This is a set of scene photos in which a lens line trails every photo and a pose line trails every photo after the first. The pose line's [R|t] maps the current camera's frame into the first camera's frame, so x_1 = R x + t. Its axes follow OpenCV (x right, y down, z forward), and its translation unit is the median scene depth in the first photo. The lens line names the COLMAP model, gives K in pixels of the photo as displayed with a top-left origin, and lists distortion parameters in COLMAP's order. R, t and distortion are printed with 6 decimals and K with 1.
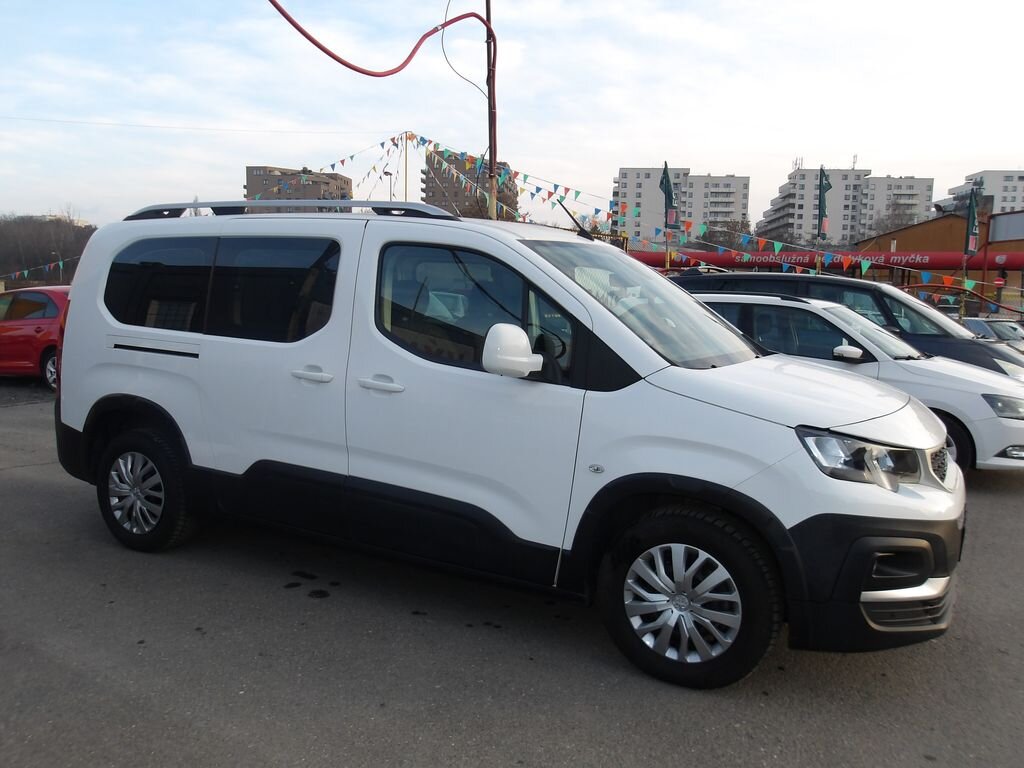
lens RADIAL K [[837.2, 0, 495.8], [0, 837.2, 381.9], [0, 0, 1]] dist [-0.001435, 0.013392]
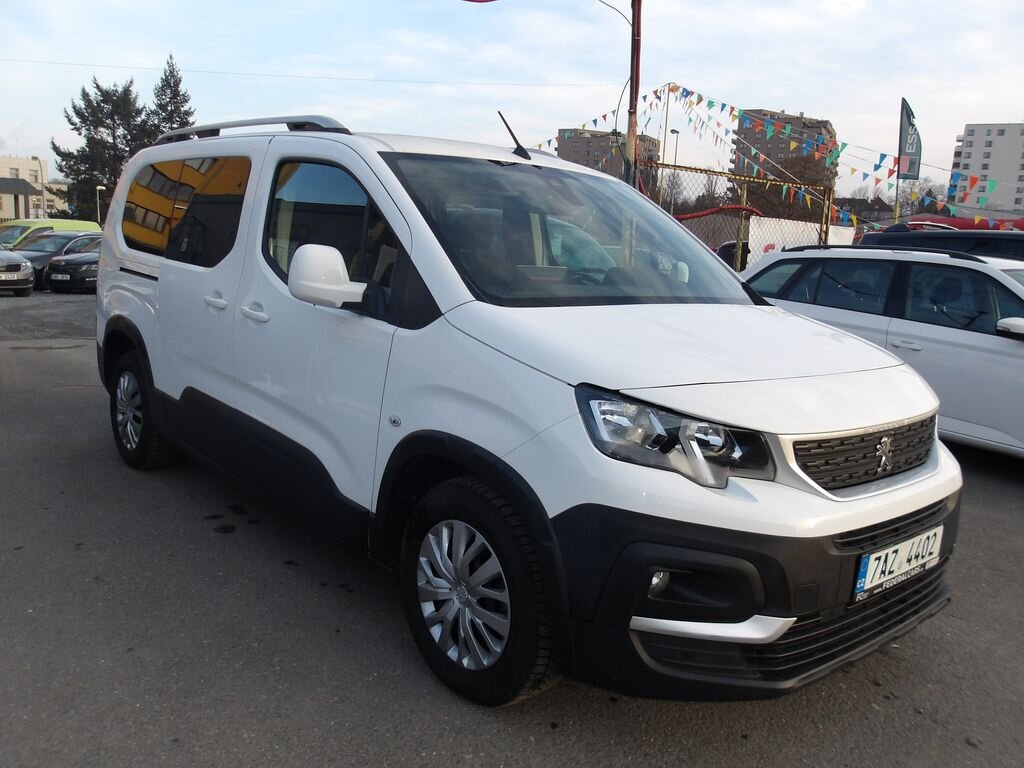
lens RADIAL K [[837.2, 0, 516.4], [0, 837.2, 384.7], [0, 0, 1]] dist [-0.001435, 0.013392]
pose [[0.943578, 0.081716, -0.320909, 0.488220], [-0.067266, 0.996169, 0.055882, 0.012605], [0.324246, -0.031143, 0.945460, 0.243777]]
